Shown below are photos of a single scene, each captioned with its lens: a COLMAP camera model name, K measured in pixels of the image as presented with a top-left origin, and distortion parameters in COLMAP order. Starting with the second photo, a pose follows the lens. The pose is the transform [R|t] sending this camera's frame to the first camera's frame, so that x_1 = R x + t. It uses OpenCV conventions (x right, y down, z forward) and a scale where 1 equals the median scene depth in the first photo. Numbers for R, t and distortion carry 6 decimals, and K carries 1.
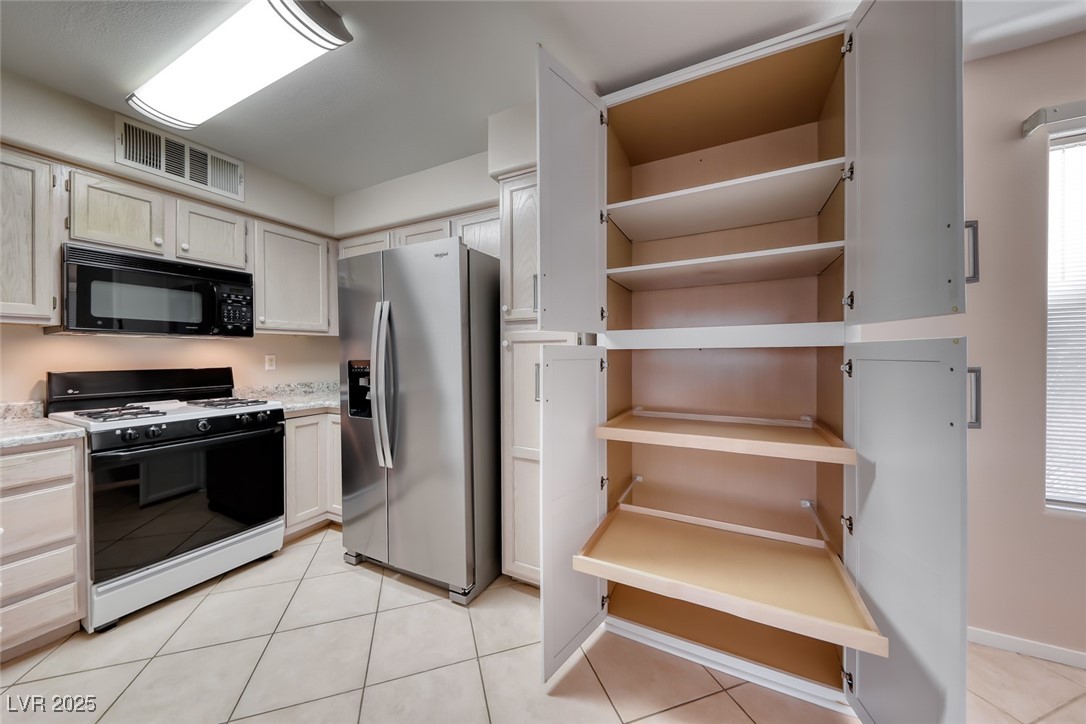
lens RADIAL K [[373.2, 0, 541.3], [0, 373.2, 358.8], [0, 0, 1]] dist [0.010676, -0.000207]
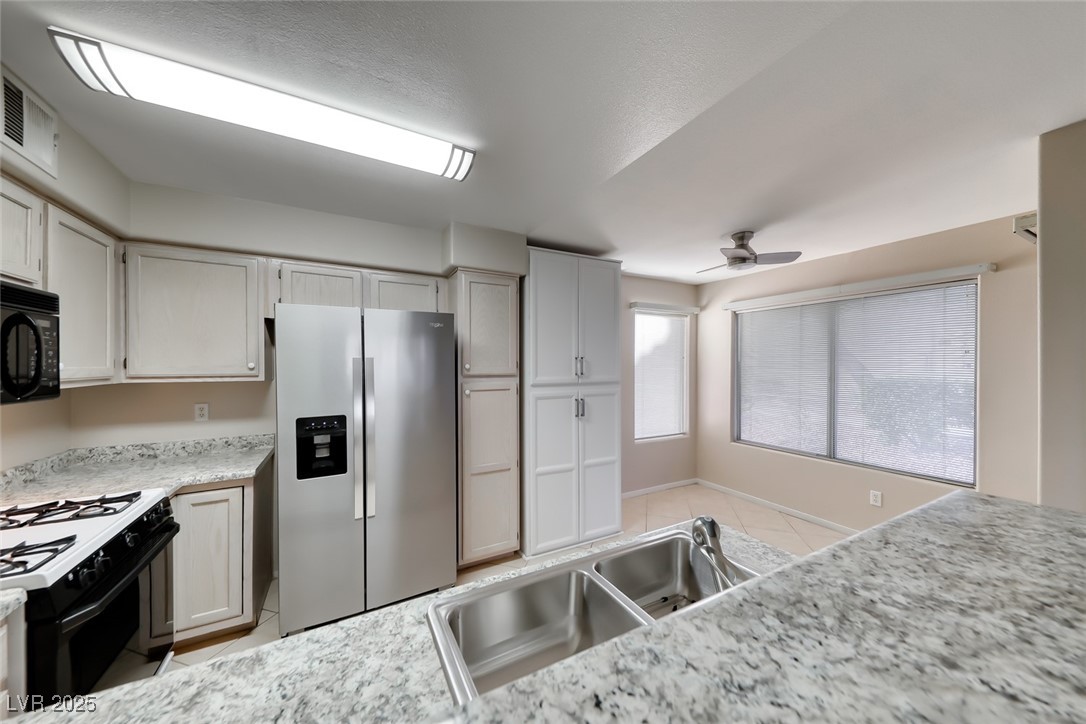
lens RADIAL K [[368.6, 0, 538.5], [0, 368.6, 364.8], [0, 0, 1]] dist [0.024647, -0.008423]
pose [[0.572444, 0.002660, 0.819940, -0.993872], [0.010552, 0.999888, -0.010611, -0.117330], [-0.819876, 0.014727, 0.572352, 0.017858]]
